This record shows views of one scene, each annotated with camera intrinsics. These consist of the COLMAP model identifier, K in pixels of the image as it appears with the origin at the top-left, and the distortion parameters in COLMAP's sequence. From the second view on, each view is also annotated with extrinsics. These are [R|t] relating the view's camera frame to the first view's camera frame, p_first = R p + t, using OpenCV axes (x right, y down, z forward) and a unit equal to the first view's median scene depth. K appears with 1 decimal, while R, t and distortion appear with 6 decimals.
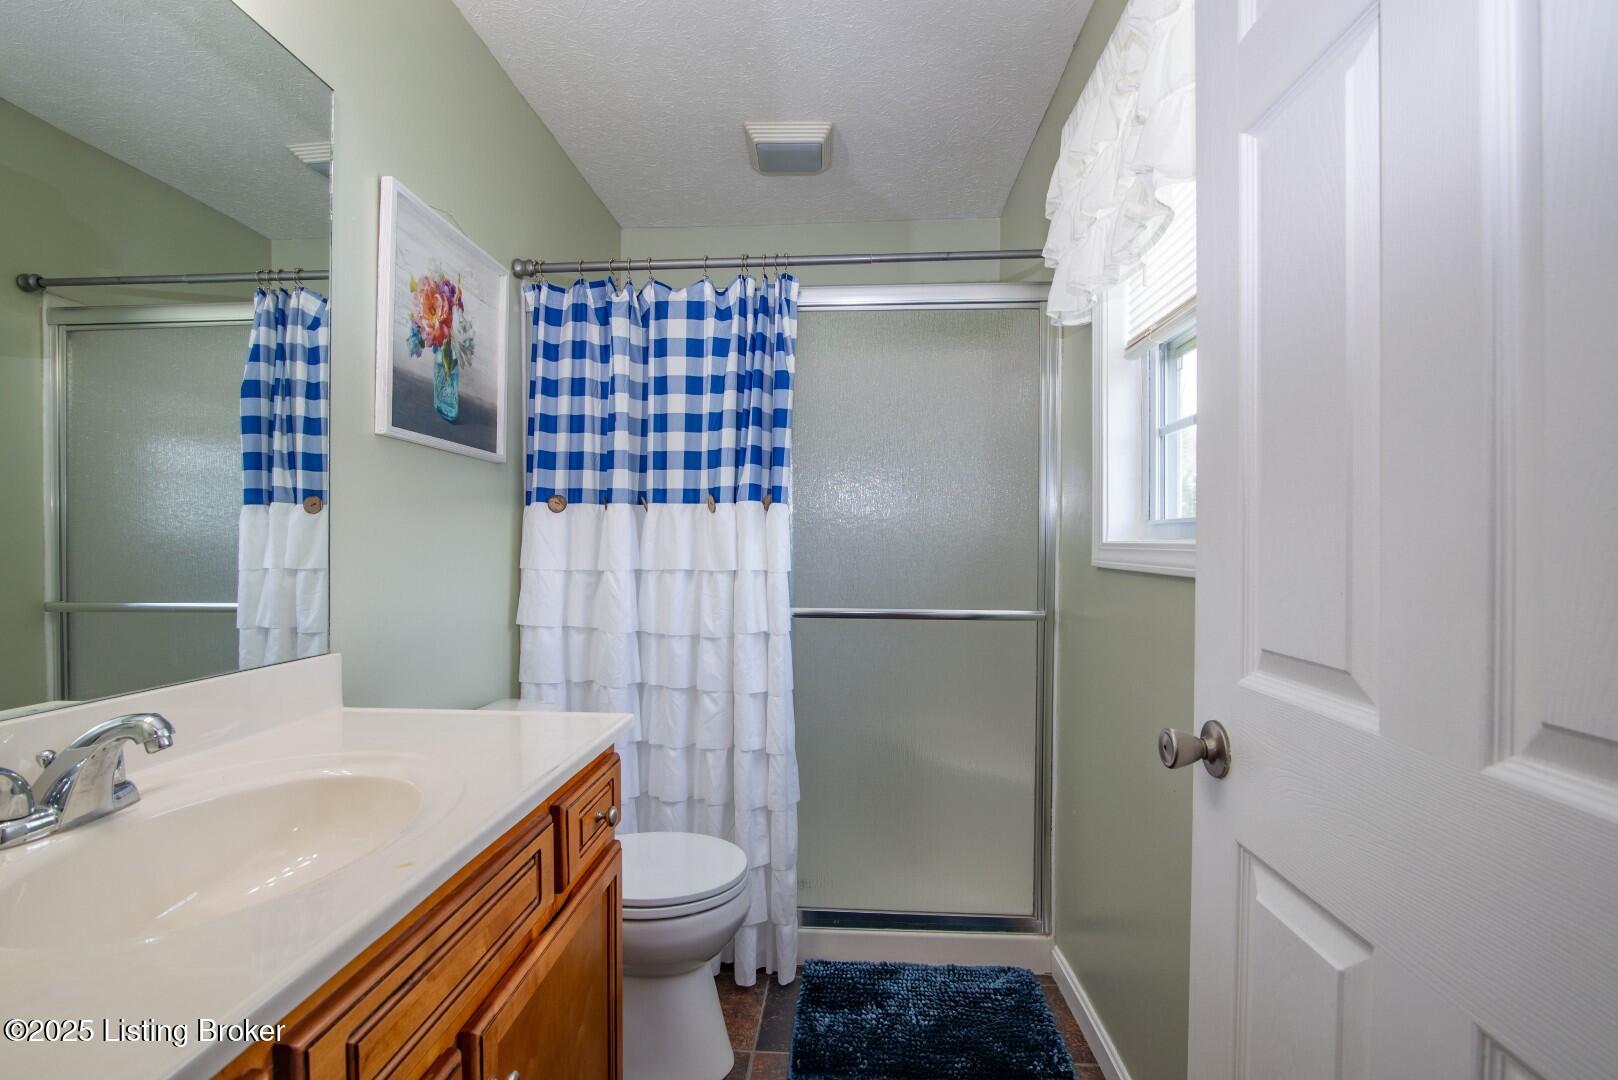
lens RADIAL K [[749.2, 0, 810.2], [0, 749.2, 539.3], [0, 0, 1]] dist [-0.014104, -0.000887]
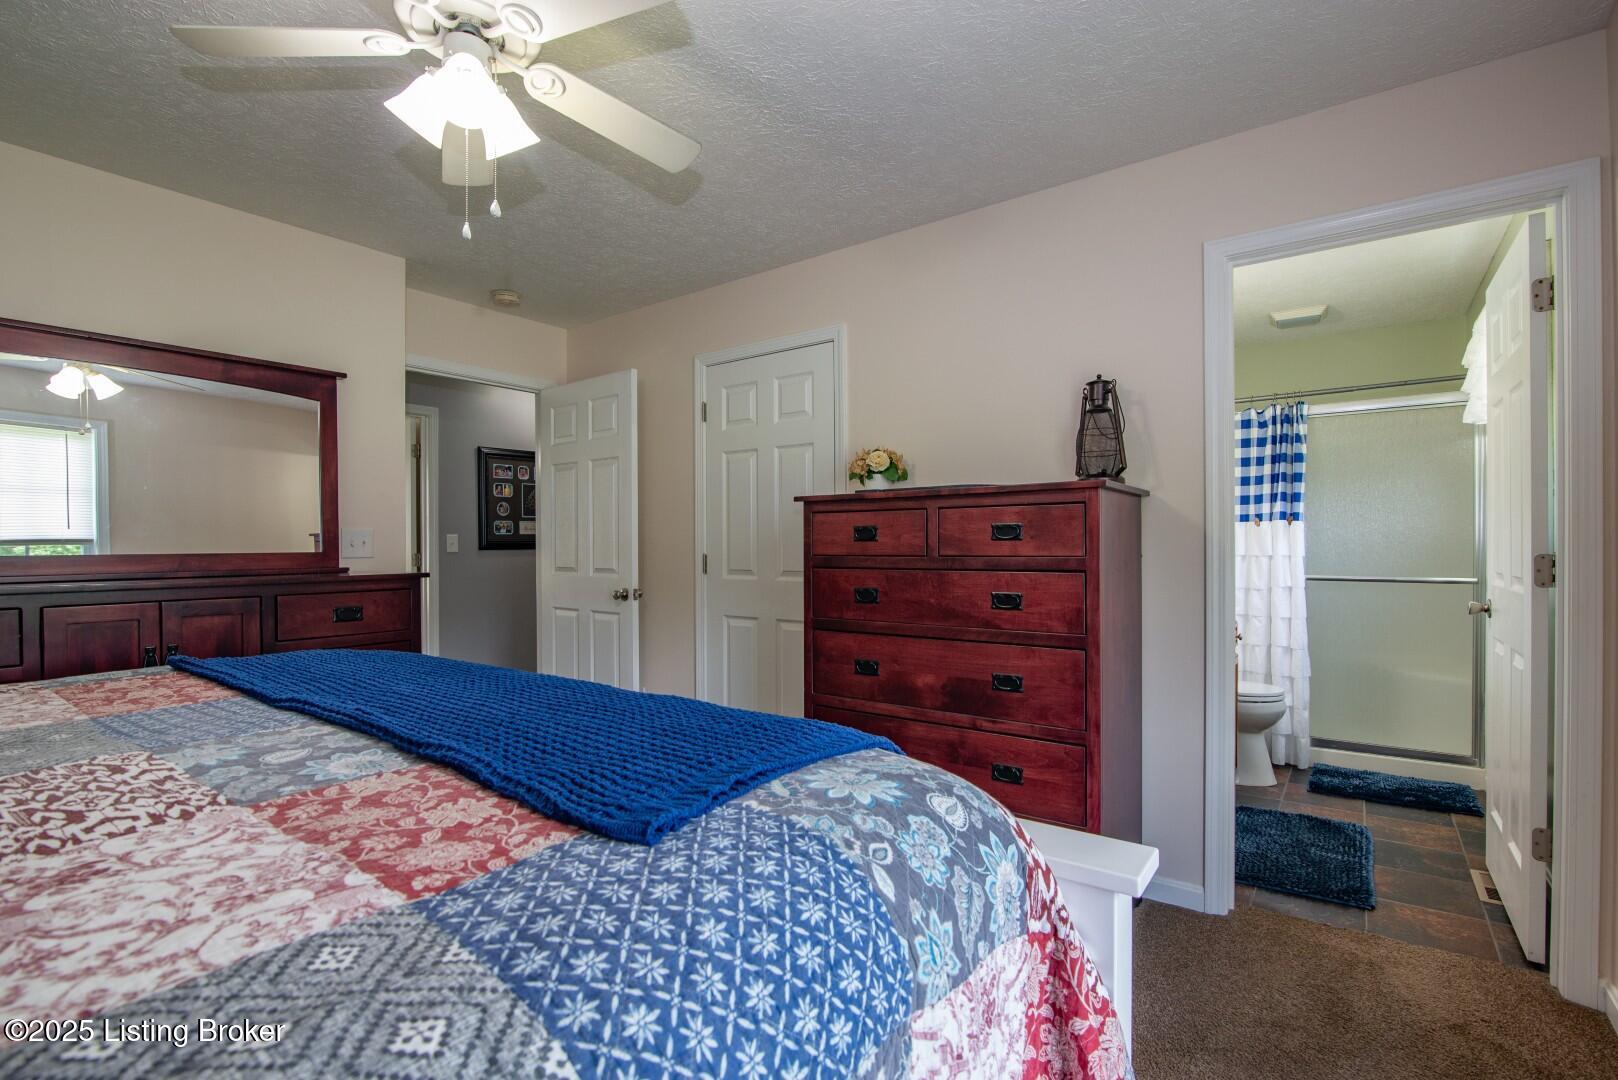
lens RADIAL K [[749.2, 0, 806.1], [0, 749.2, 536.4], [0, 0, 1]] dist [-0.014104, -0.000887]
pose [[0.840251, -0.005021, -0.542174, -0.065365], [0.001337, 0.999973, -0.007189, 0.003316], [0.542196, 0.005315, 0.840236, -1.302756]]
